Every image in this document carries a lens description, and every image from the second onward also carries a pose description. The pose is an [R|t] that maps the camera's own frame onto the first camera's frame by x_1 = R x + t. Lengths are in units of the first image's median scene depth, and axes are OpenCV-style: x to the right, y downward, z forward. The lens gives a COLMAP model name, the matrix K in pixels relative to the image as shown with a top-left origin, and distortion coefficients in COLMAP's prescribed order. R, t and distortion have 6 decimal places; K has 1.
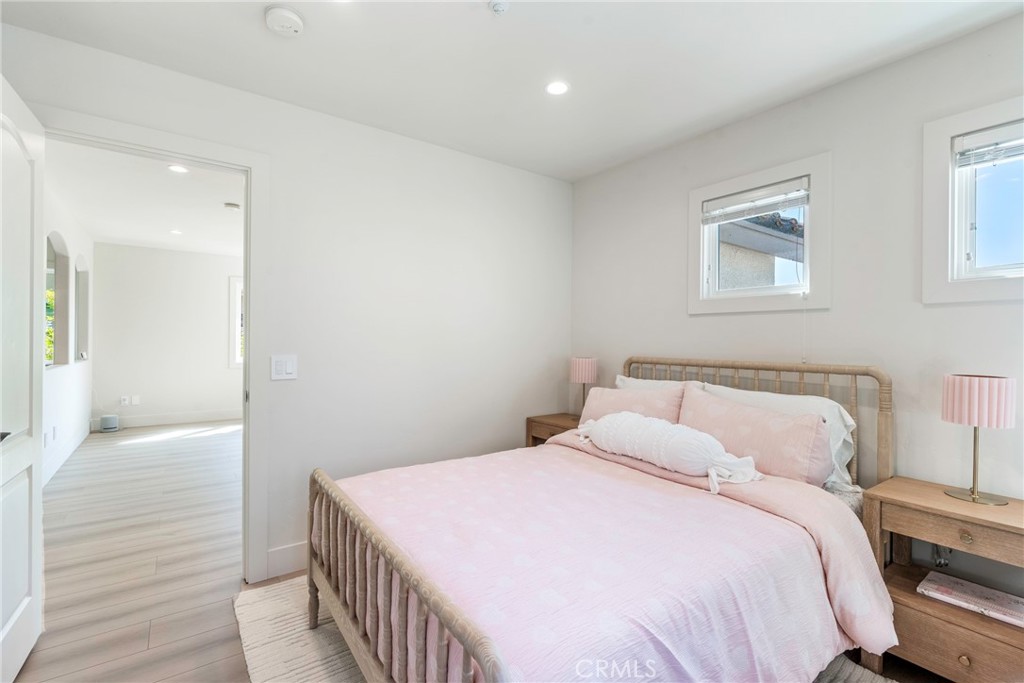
lens RADIAL K [[467.7, 0, 512.4], [0, 467.7, 342.1], [0, 0, 1]] dist [-0.006629, 0.001462]
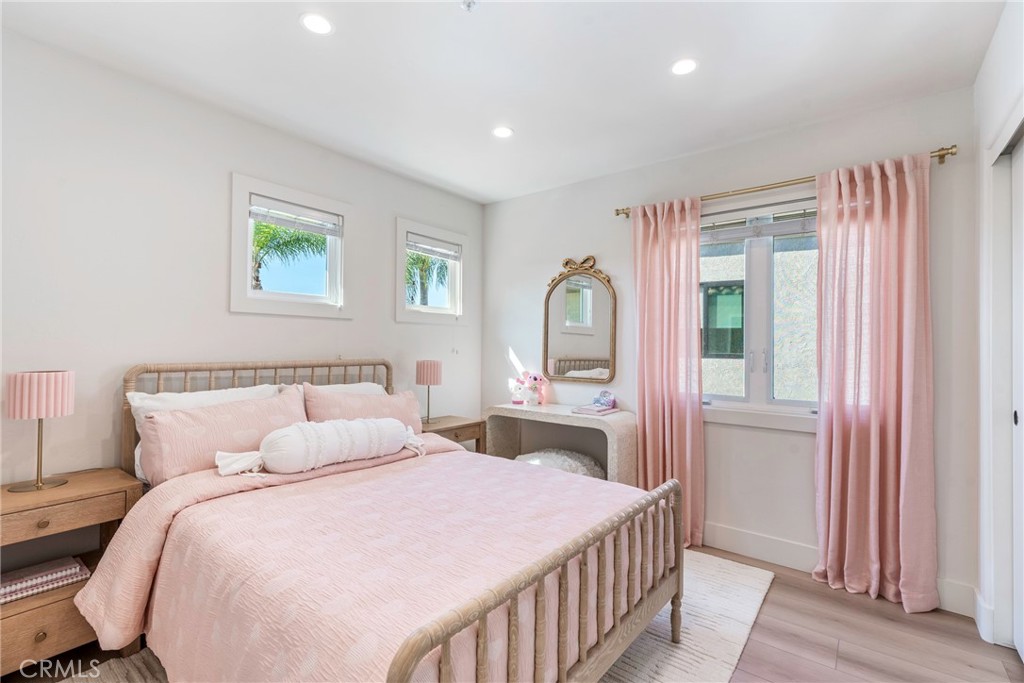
lens RADIAL K [[467.7, 0, 511.2], [0, 467.7, 341.8], [0, 0, 1]] dist [-0.006629, 0.001462]
pose [[-0.267074, -0.003291, 0.963670, -0.711948], [-0.011636, 0.999932, 0.000190, -0.009220], [-0.963606, -0.011162, -0.267094, 0.837980]]
